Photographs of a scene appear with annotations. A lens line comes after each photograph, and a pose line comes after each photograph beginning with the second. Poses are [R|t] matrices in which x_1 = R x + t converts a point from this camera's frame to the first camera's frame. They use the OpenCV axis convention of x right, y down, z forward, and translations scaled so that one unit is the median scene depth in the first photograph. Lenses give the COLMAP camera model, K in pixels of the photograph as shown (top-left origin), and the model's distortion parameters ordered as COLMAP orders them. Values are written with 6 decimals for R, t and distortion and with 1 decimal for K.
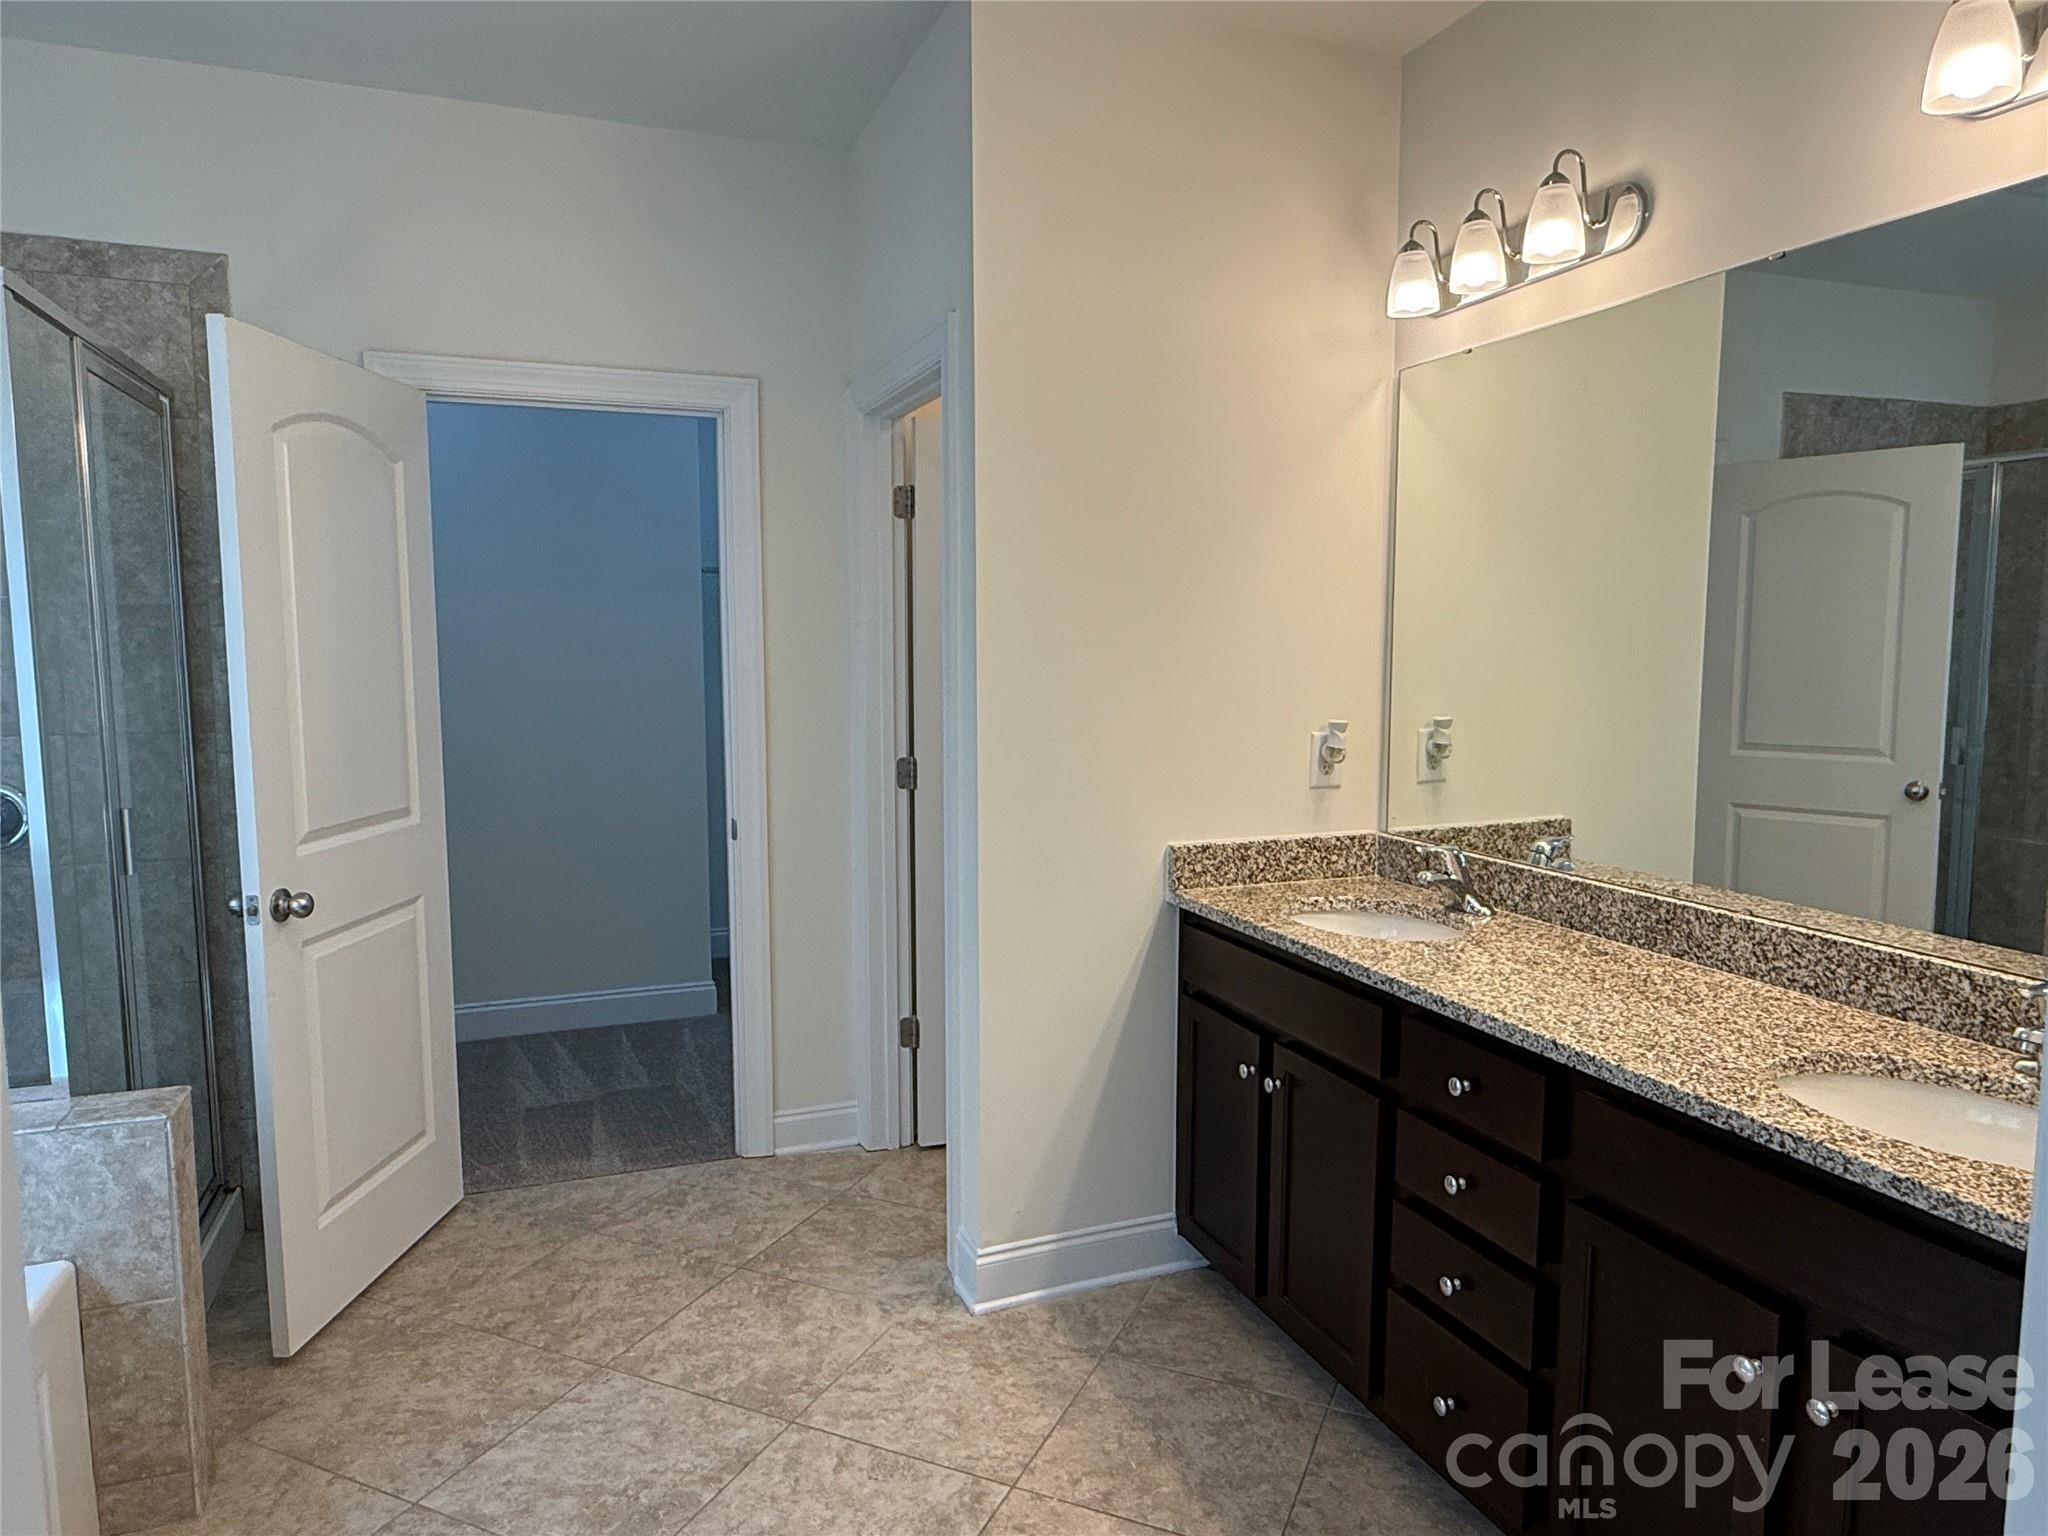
lens RADIAL K [[1293.0, 0, 1028.1], [0, 1293.0, 769.4], [0, 0, 1]] dist [0.005275, 0.001535]
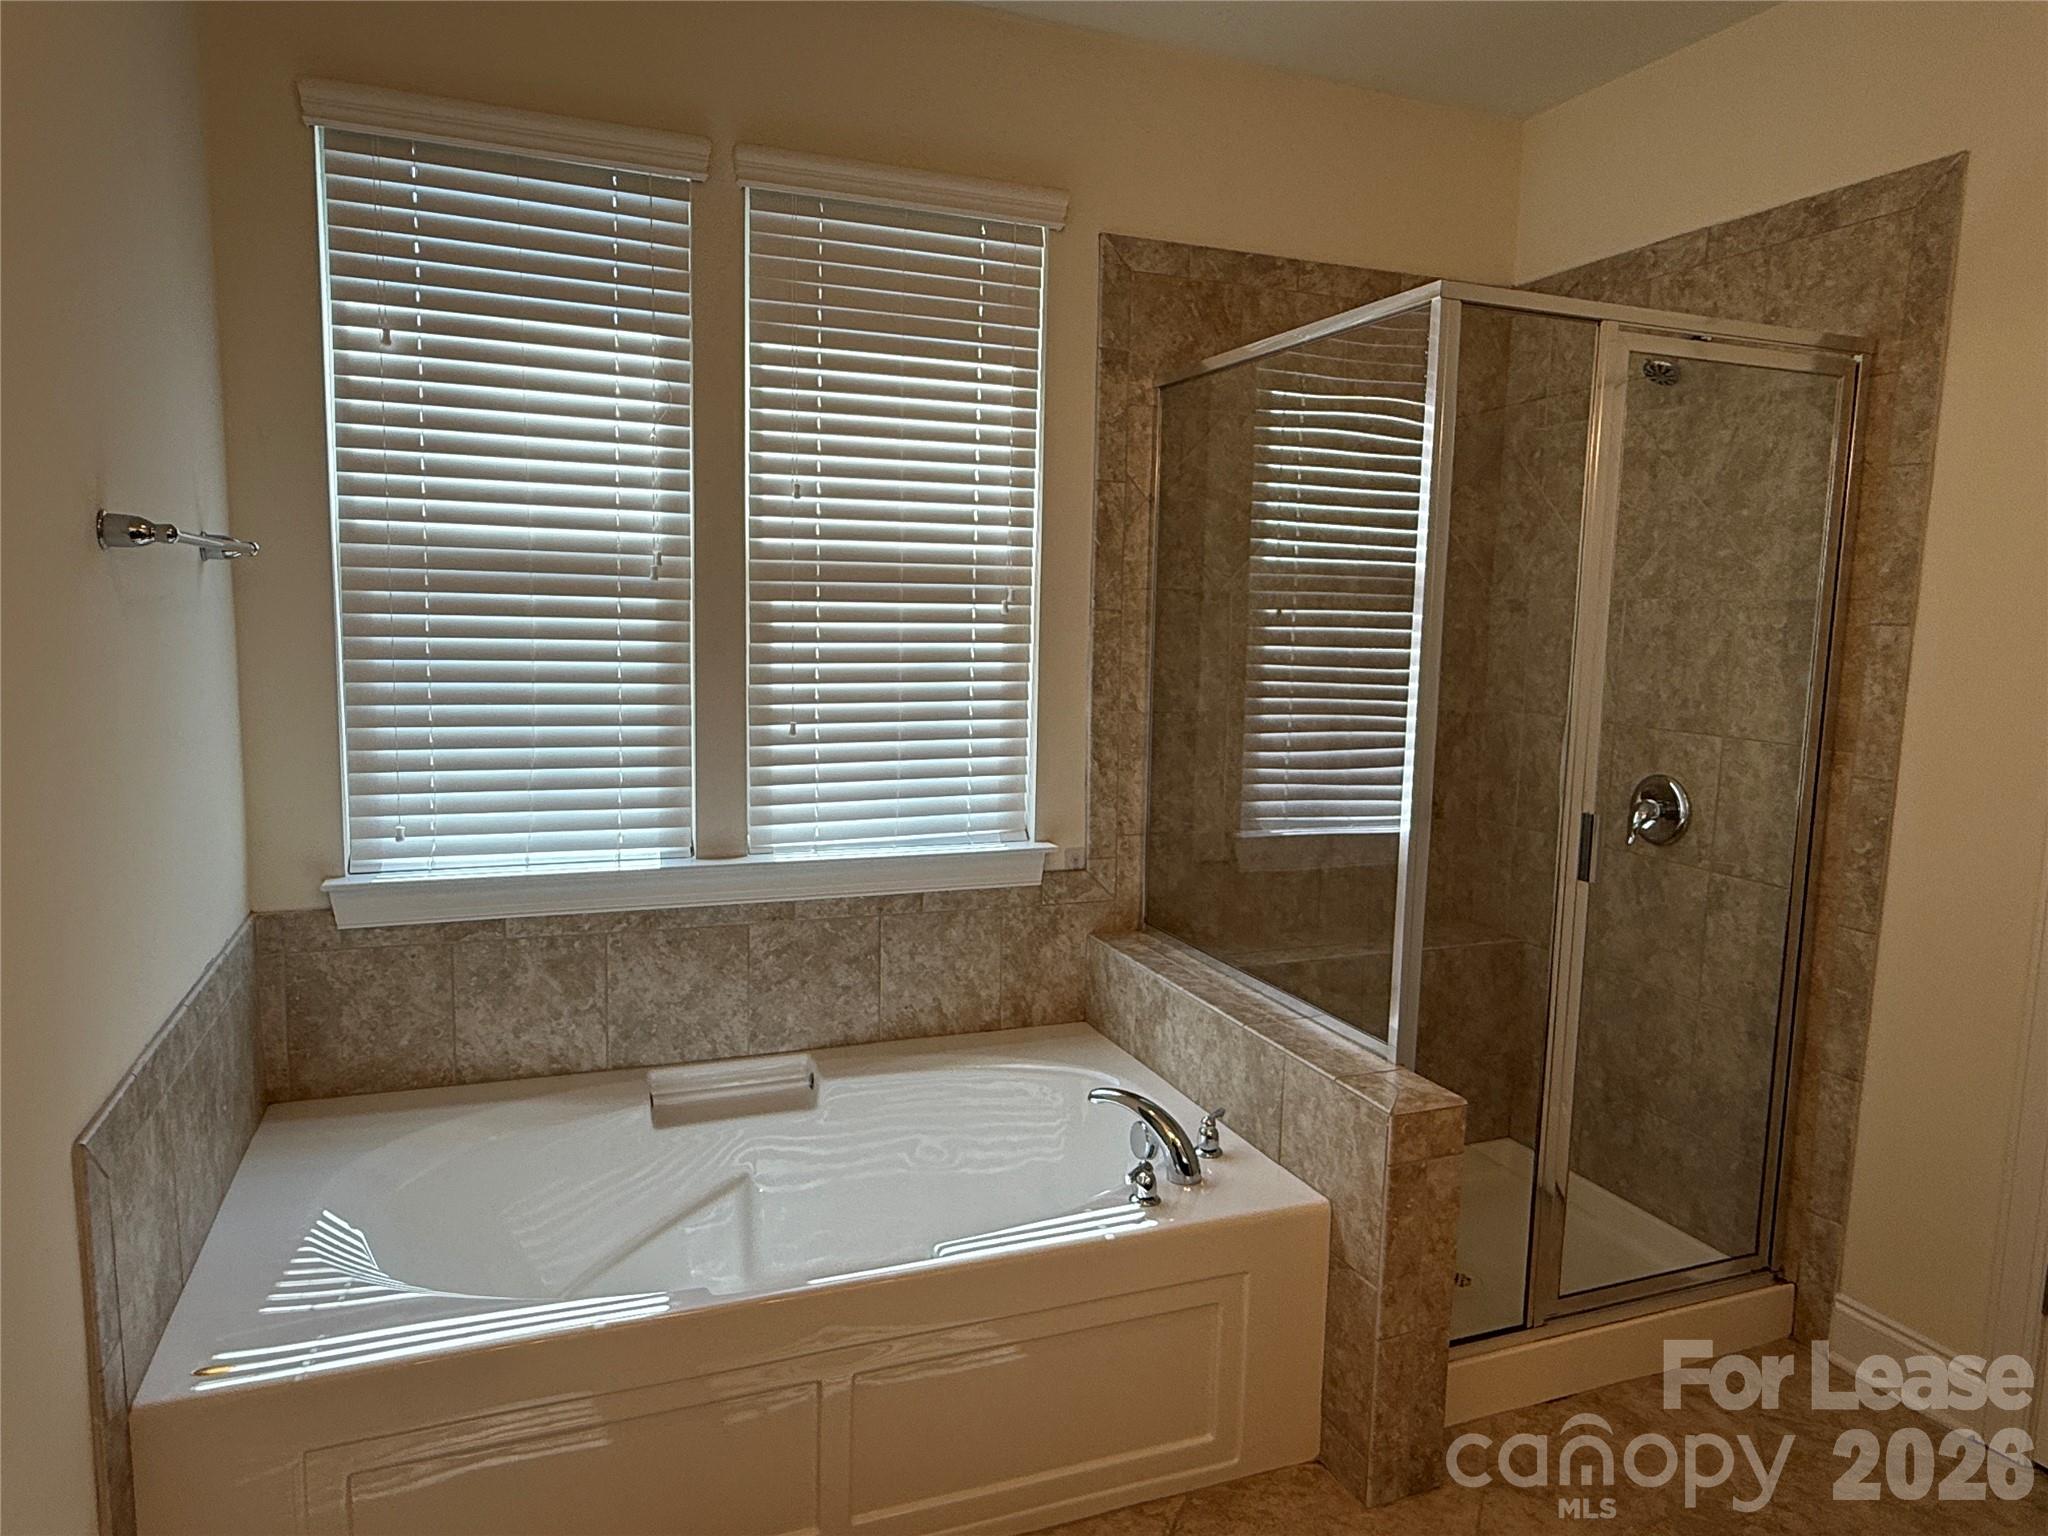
lens RADIAL K [[1293.0, 0, 1022.3], [0, 1293.0, 759.9], [0, 0, 1]] dist [0.005275, 0.001535]
pose [[-0.004047, 0.120577, -0.992696, 0.209101], [-0.124845, 0.984876, 0.120136, -0.059682], [0.992168, 0.124419, 0.011068, 0.481605]]
